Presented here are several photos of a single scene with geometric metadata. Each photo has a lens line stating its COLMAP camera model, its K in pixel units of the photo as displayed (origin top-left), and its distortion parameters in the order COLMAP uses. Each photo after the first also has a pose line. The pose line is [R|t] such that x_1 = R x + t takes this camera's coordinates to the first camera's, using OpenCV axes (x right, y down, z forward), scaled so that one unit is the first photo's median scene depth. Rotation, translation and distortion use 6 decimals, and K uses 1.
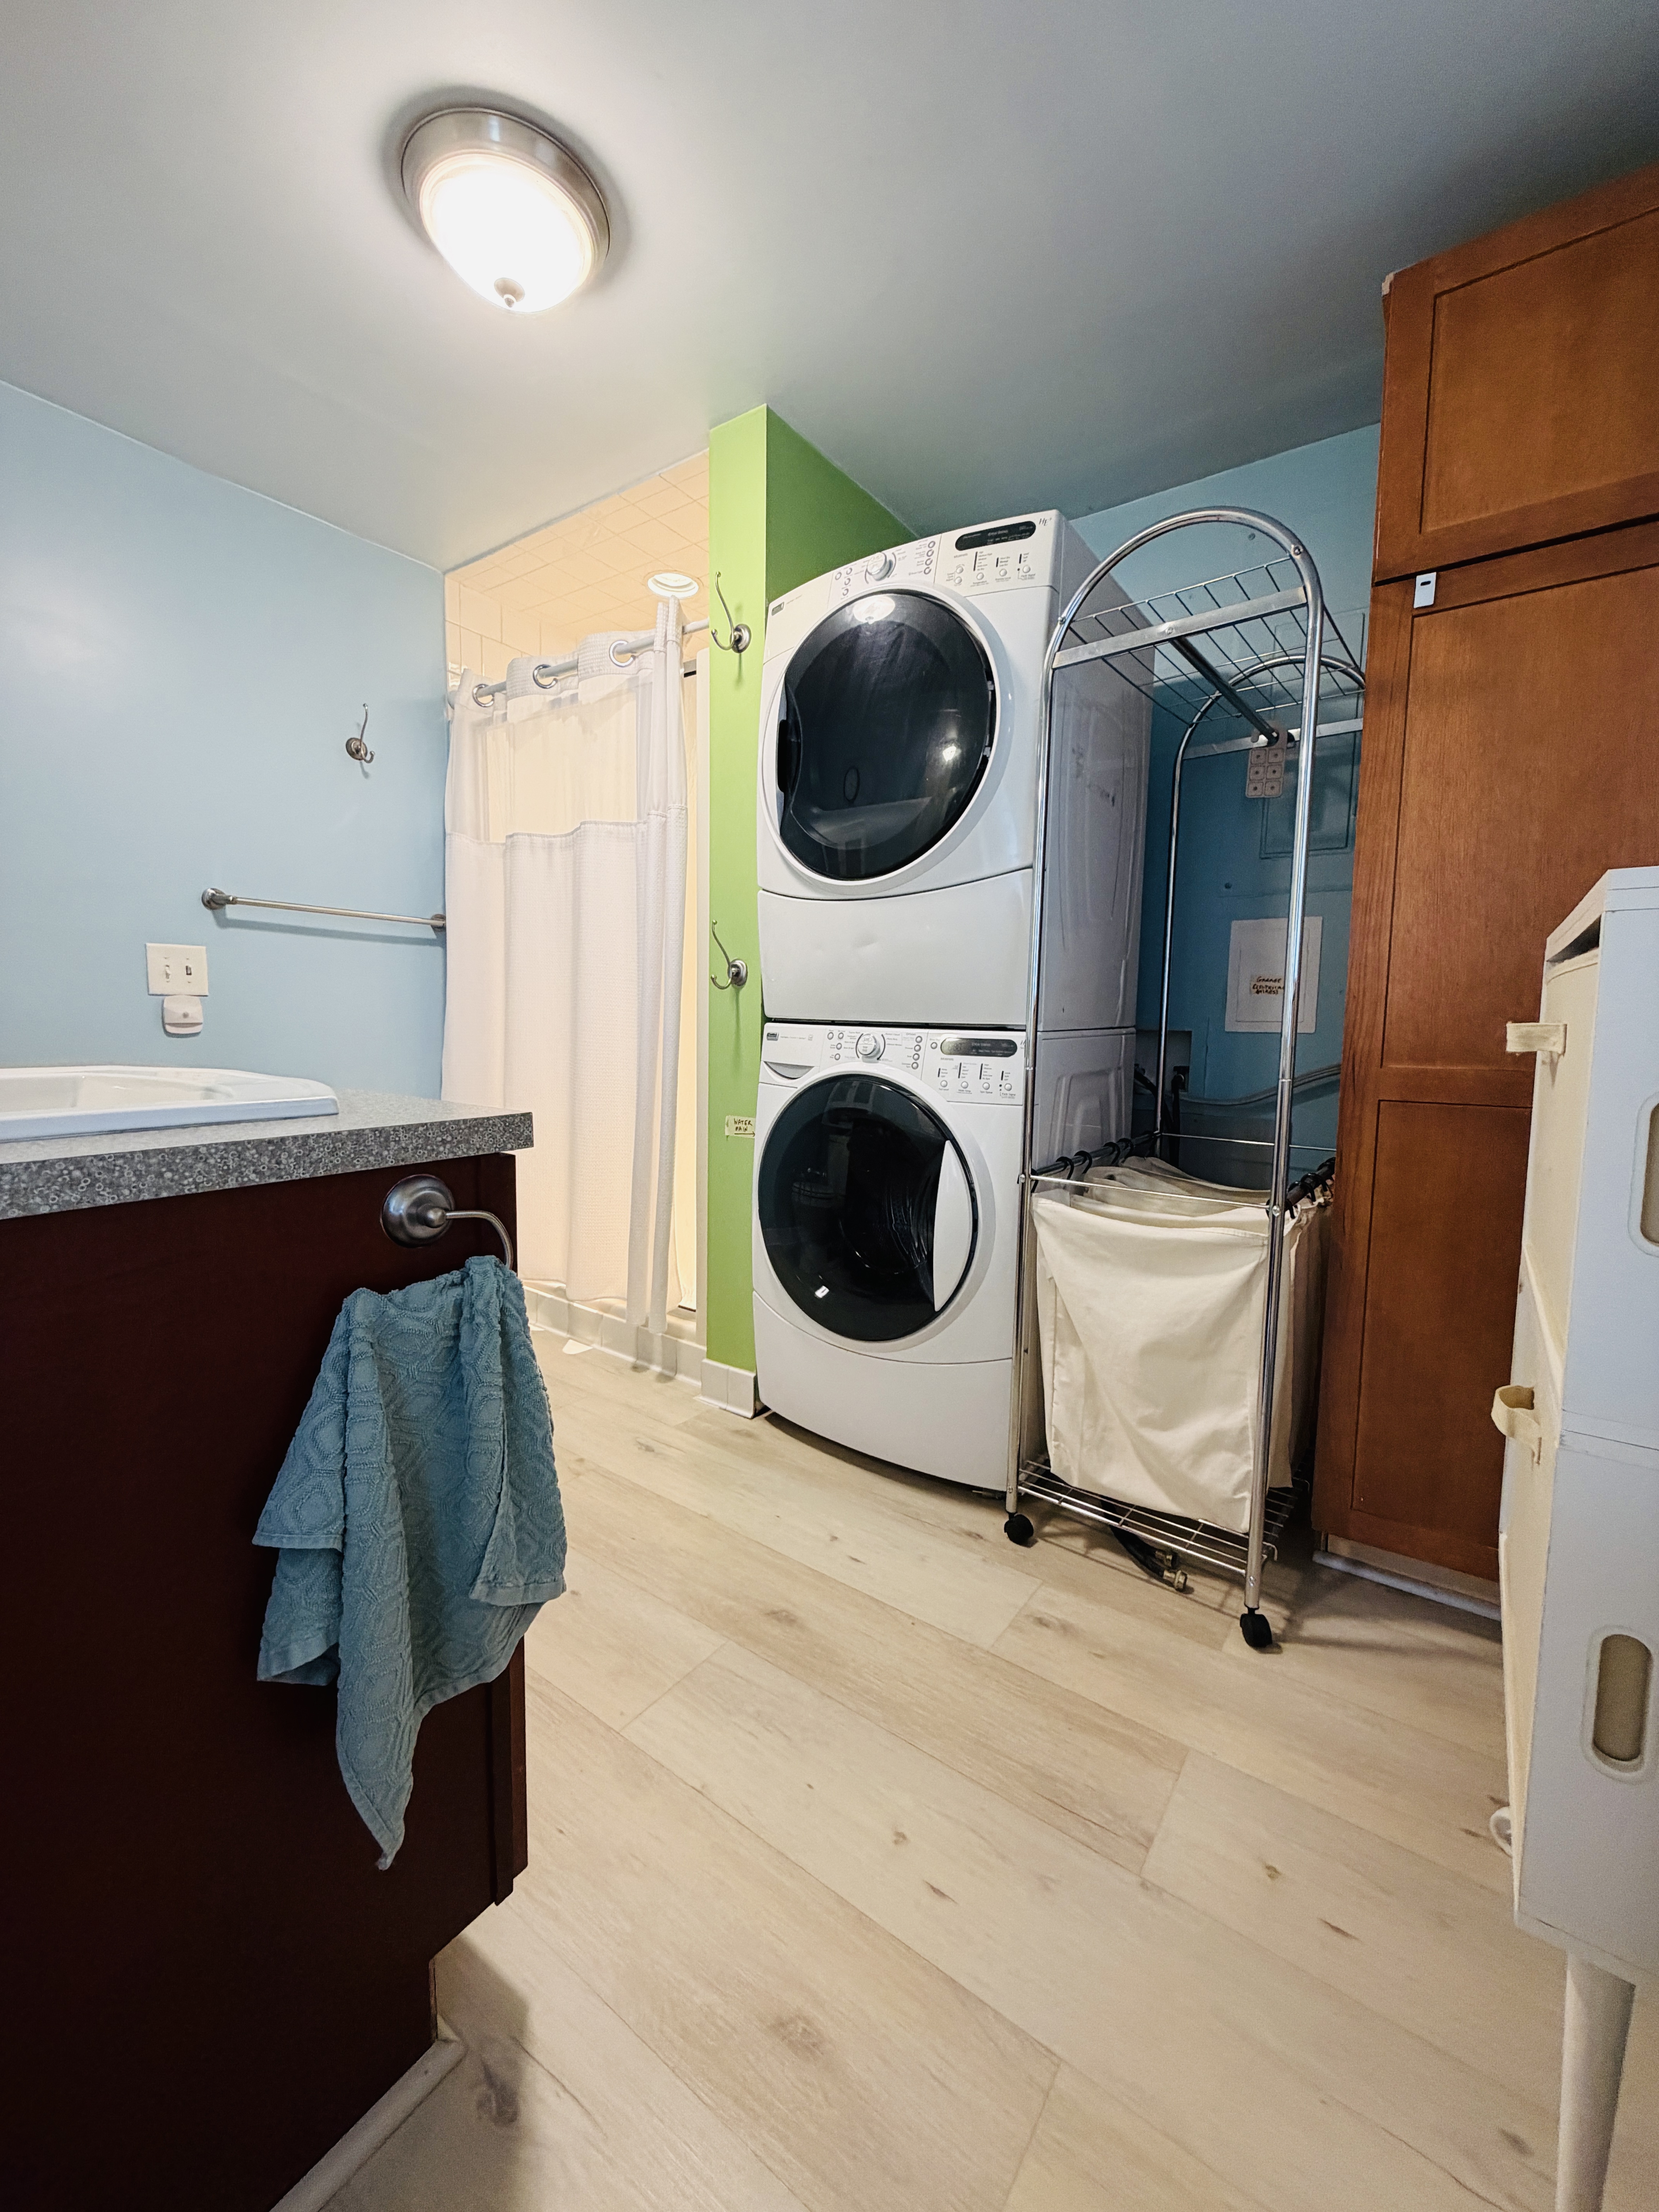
lens RADIAL K [[881.8, 0, 833.8], [0, 881.8, 1101.0], [0, 0, 1]] dist [0.000683, -0.000204]
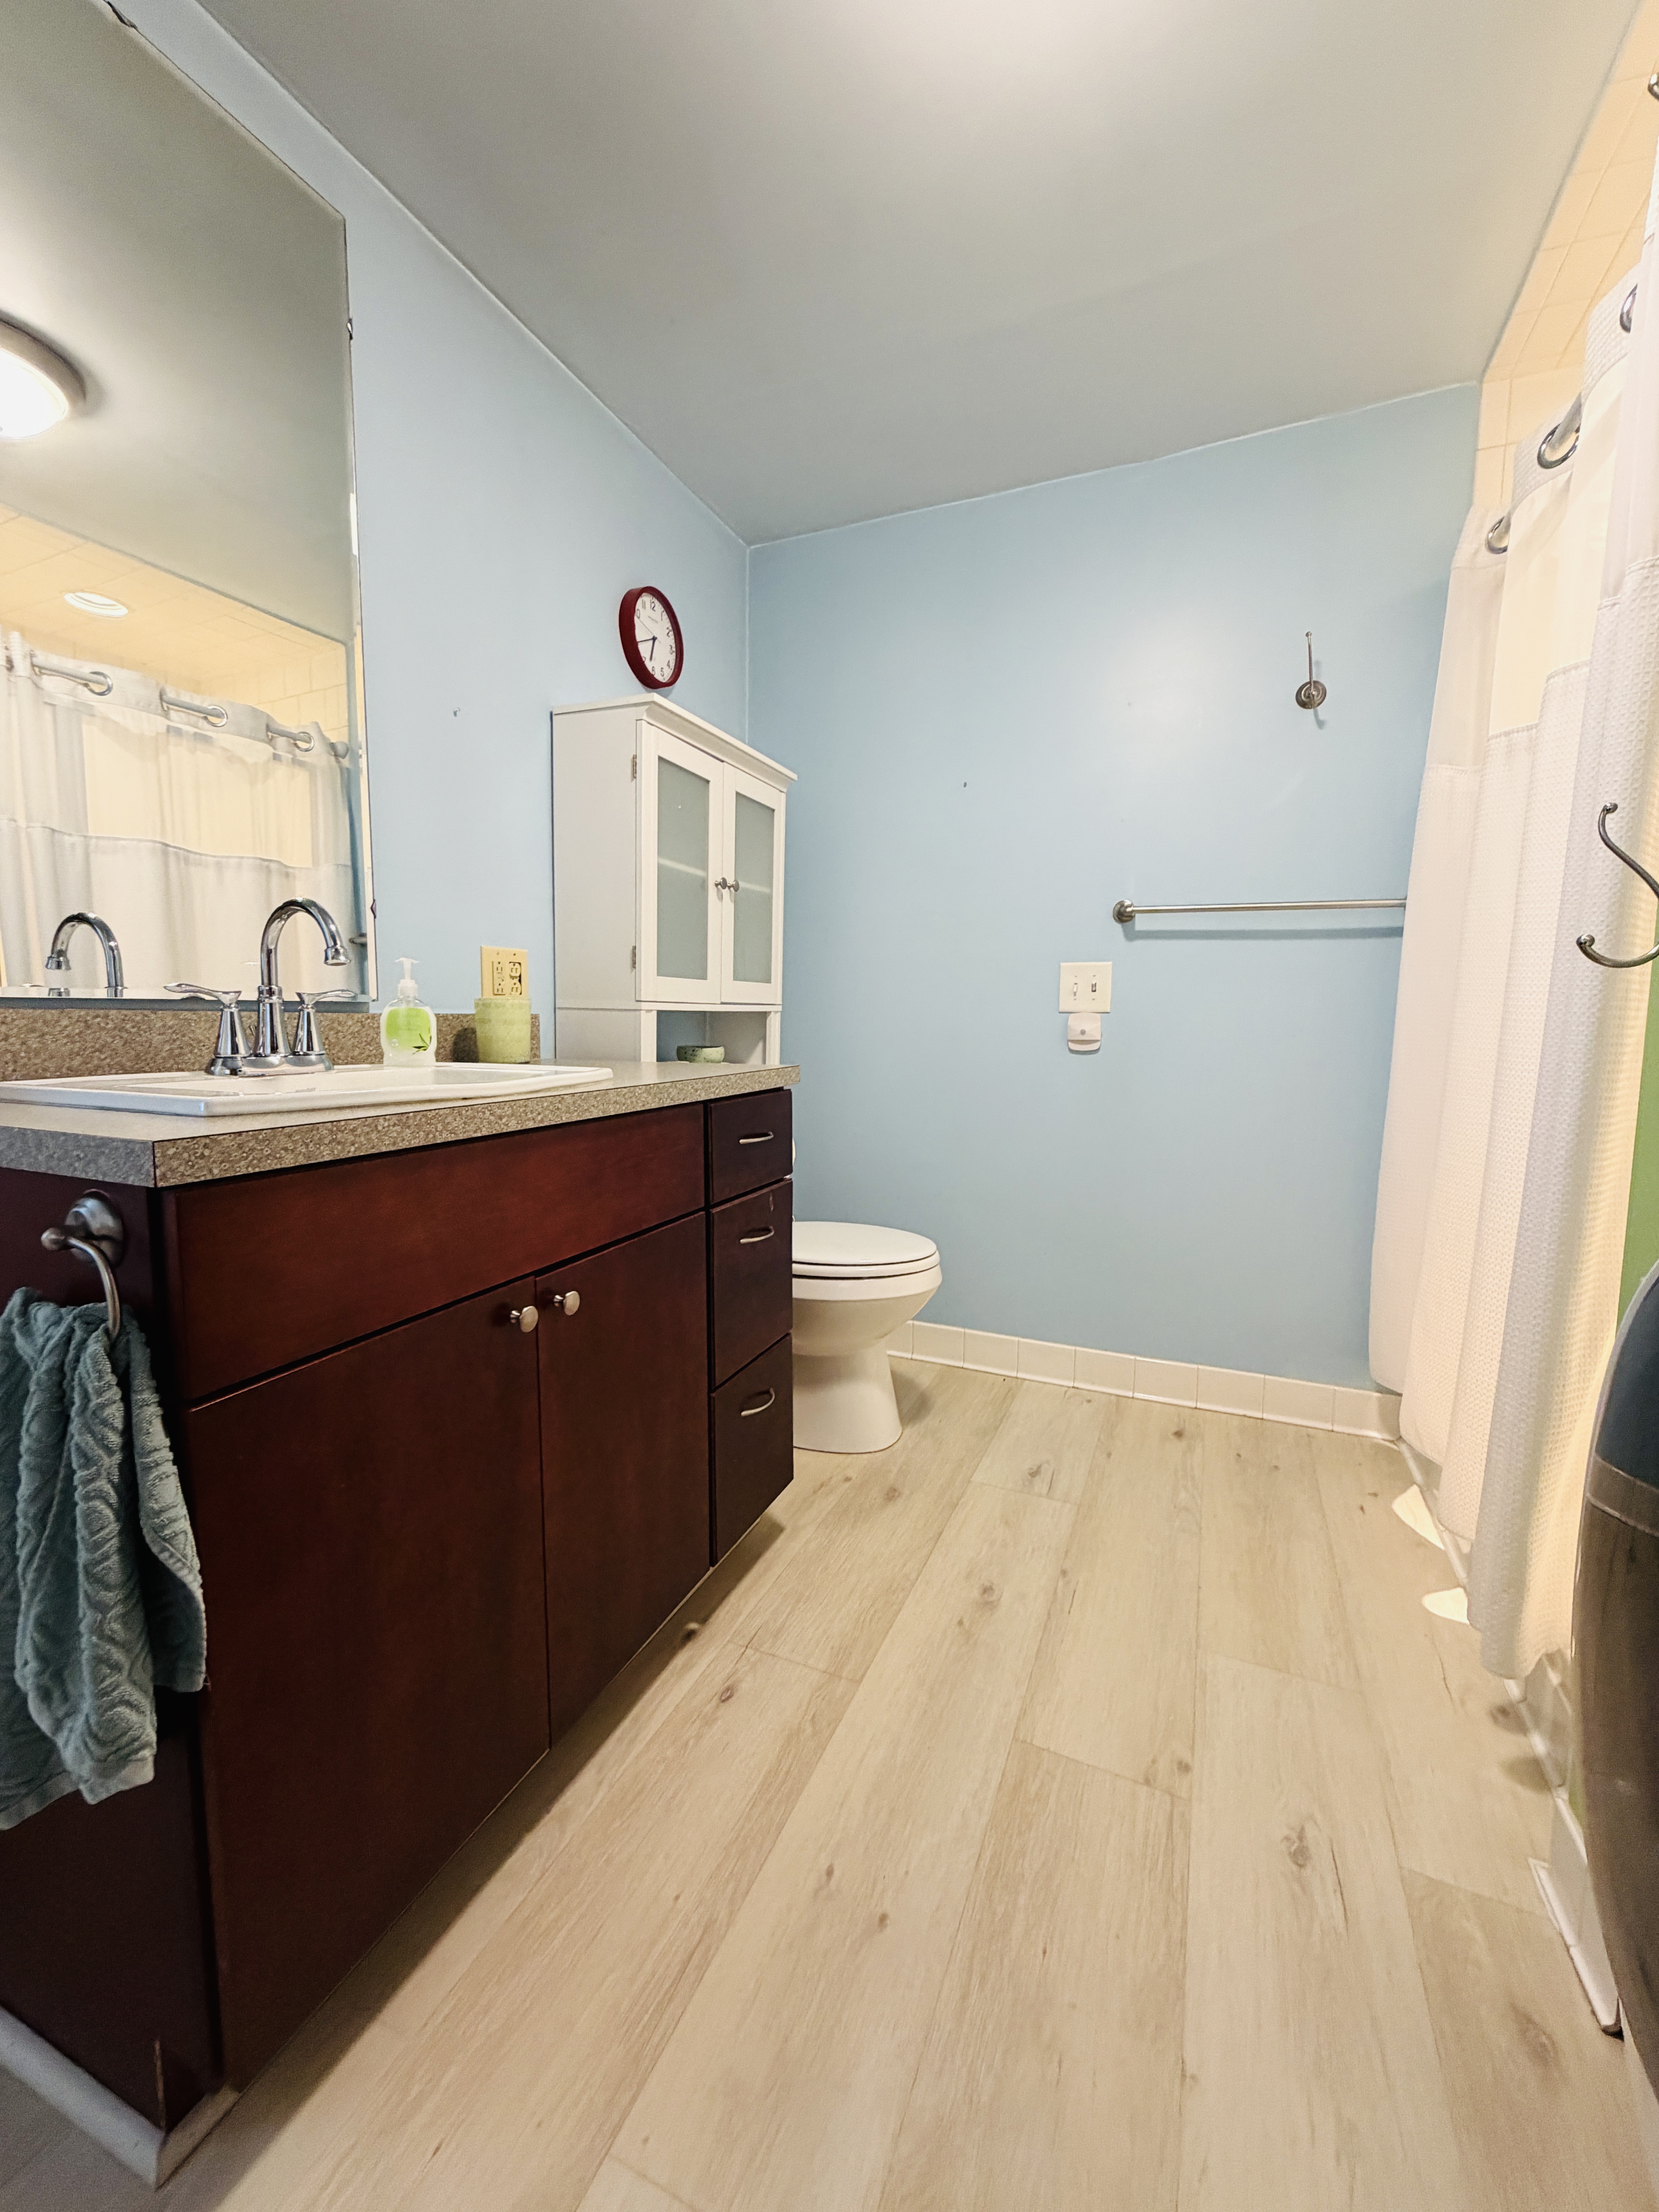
lens RADIAL K [[881.8, 0, 829.0], [0, 881.8, 1102.0], [0, 0, 1]] dist [0.000683, -0.000204]
pose [[0.203609, 0.075499, -0.976137, 0.187645], [-0.102421, 0.993194, 0.055454, -0.044710], [0.973680, 0.088686, 0.209956, 0.515848]]
